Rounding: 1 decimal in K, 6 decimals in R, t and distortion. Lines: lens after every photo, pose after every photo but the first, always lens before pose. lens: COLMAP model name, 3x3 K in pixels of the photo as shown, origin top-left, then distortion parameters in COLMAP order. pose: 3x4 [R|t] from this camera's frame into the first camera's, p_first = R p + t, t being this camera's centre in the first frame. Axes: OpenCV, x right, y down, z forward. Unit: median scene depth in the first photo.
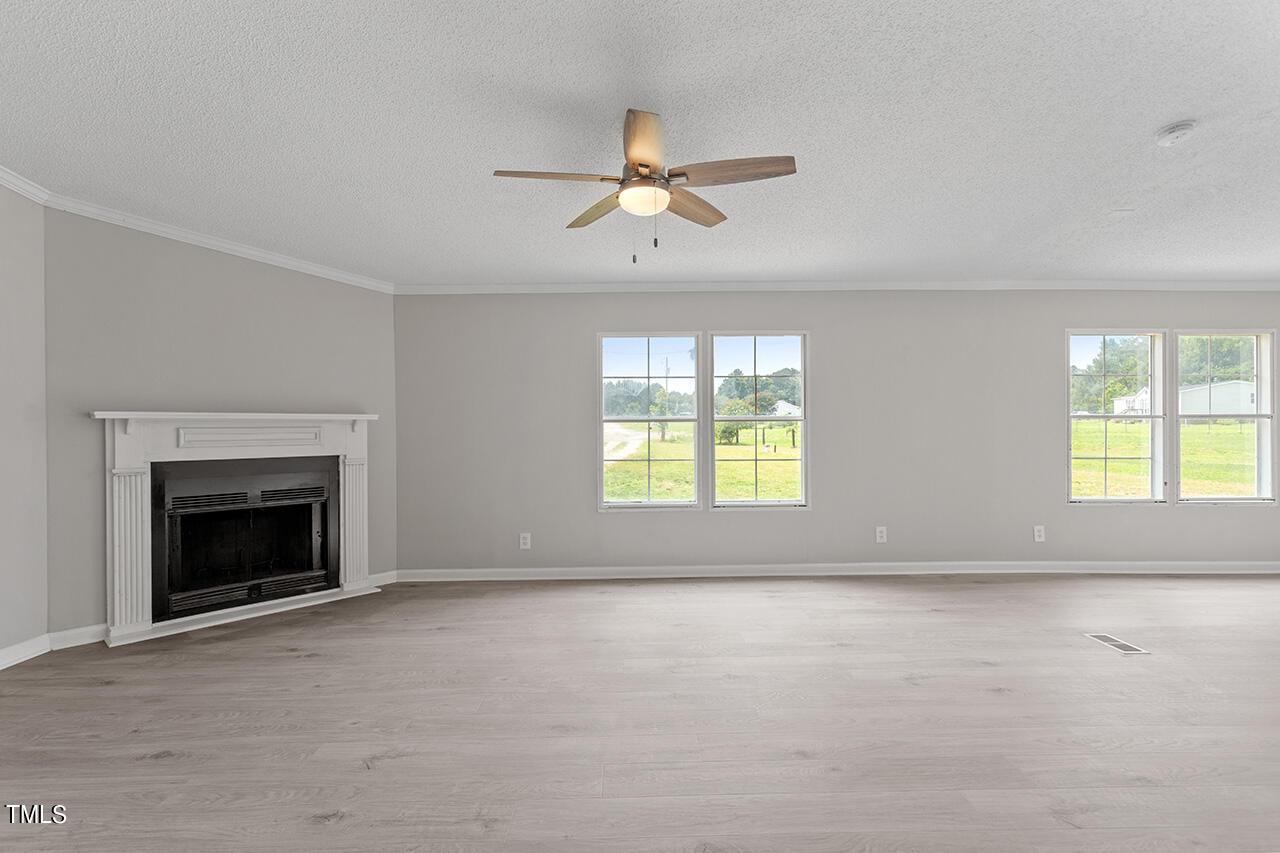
lens RADIAL K [[610.1, 0, 639.6], [0, 610.1, 428.6], [0, 0, 1]] dist [0.000808, 0.001125]
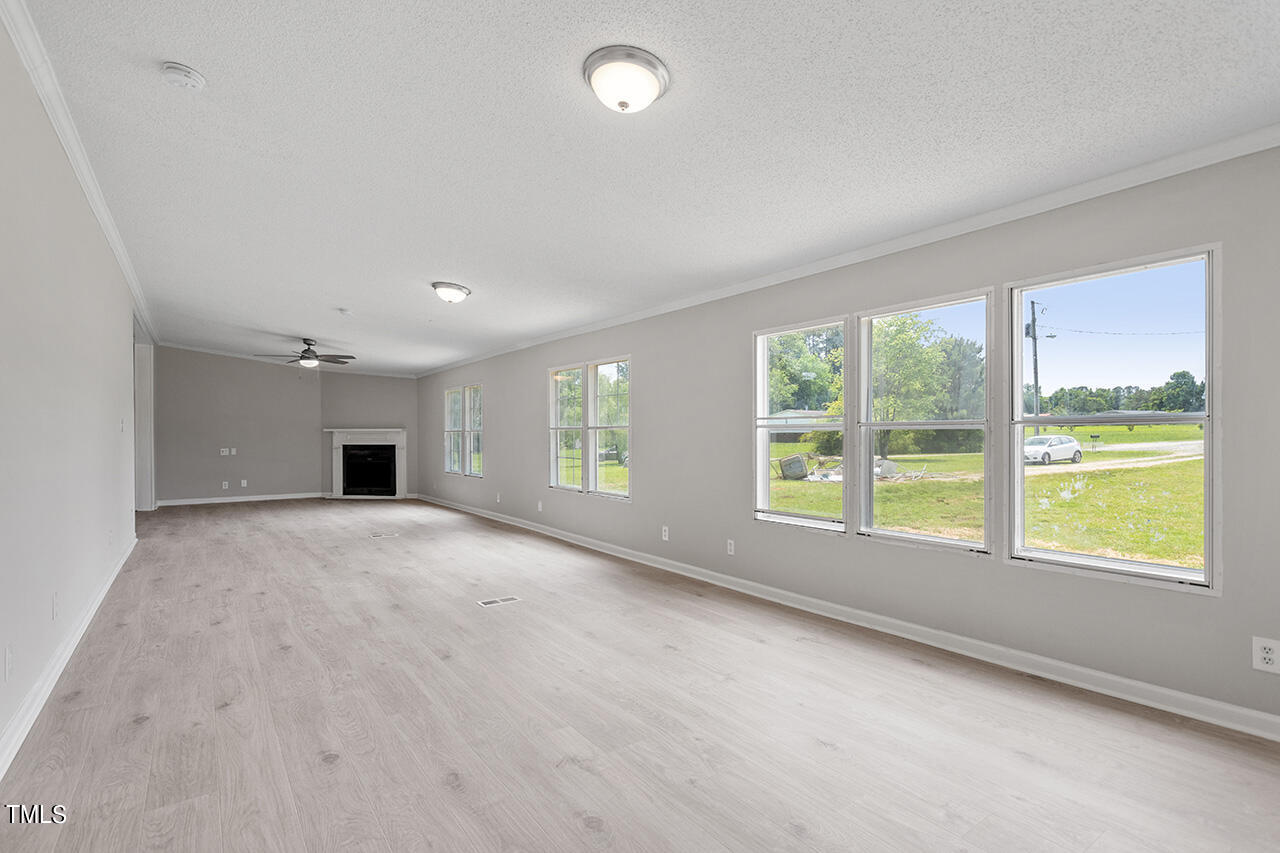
lens RADIAL K [[610.1, 0, 643.7], [0, 610.1, 427.0], [0, 0, 1]] dist [0.000808, 0.001125]
pose [[0.568510, -0.001831, -0.822674, 2.702250], [0.000227, 0.999998, -0.002068, -0.031655], [0.822676, 0.000989, 0.568509, 0.471673]]
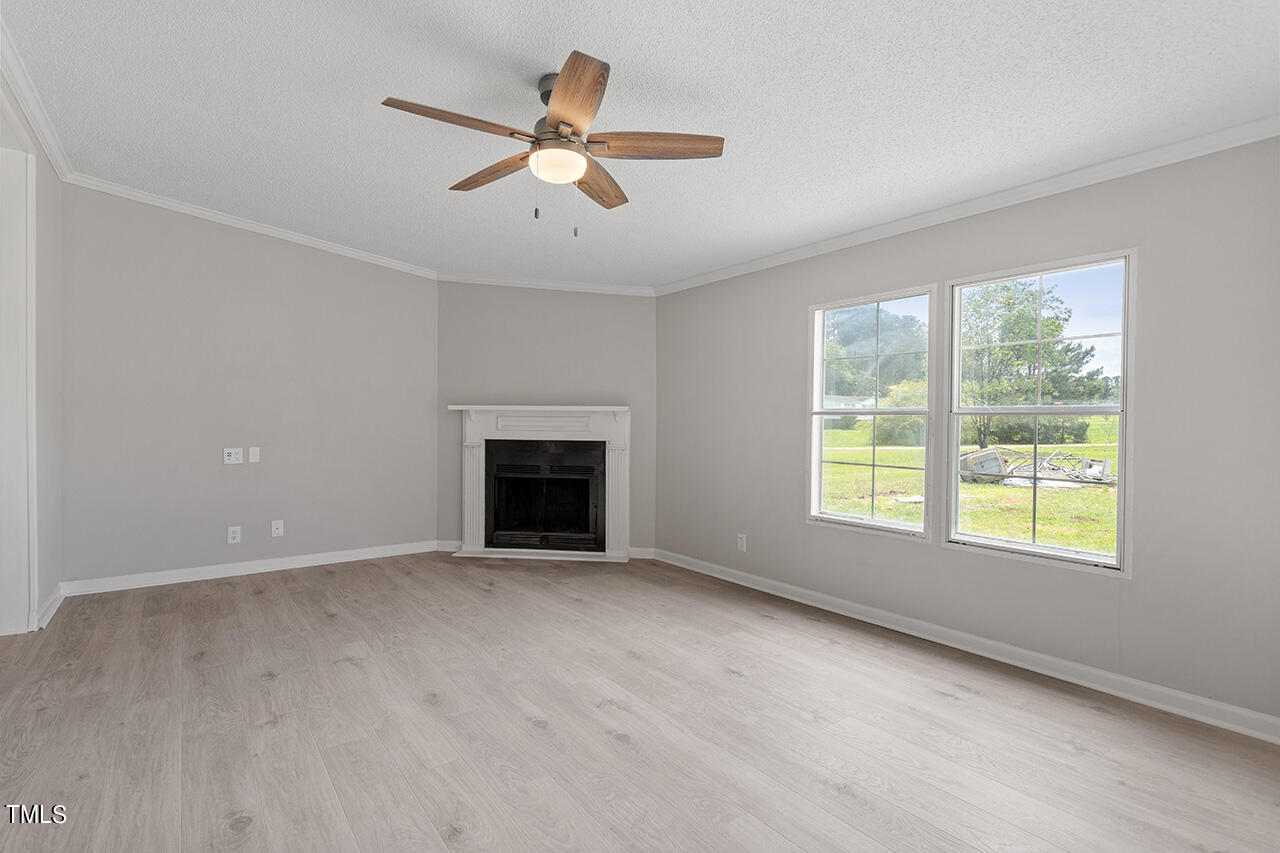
lens RADIAL K [[610.1, 0, 633.2], [0, 610.1, 427.1], [0, 0, 1]] dist [0.000808, 0.001125]
pose [[0.581863, 0.023543, -0.812946, 0.604357], [-0.013594, 0.999723, 0.019222, -0.008058], [0.813173, -0.000134, 0.582022, 0.423079]]
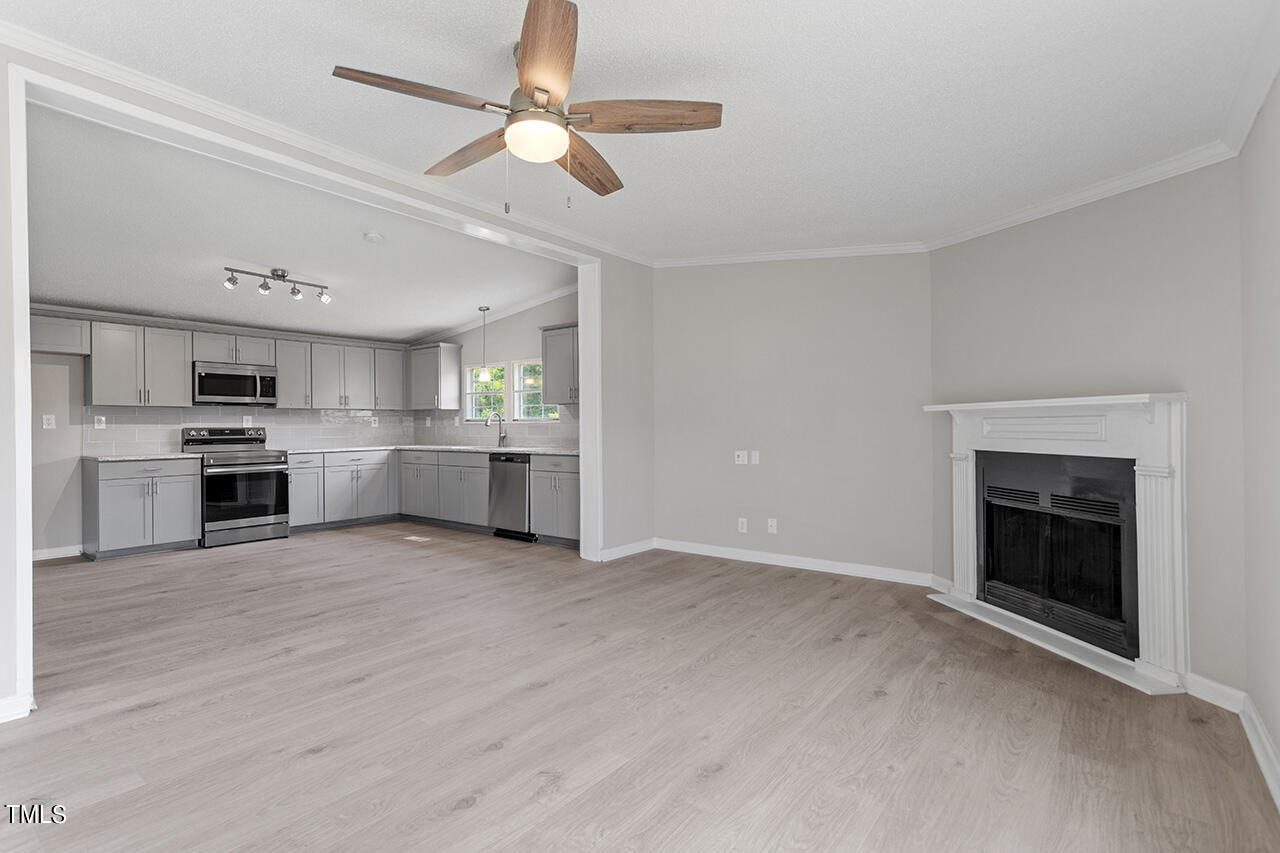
lens RADIAL K [[610.1, 0, 636.0], [0, 610.1, 425.2], [0, 0, 1]] dist [0.000808, 0.001125]
pose [[-0.632915, 0.012697, -0.774117, 0.412988], [0.014453, 0.999885, 0.004583, -0.002757], [0.774087, -0.008288, -0.633025, 1.200767]]
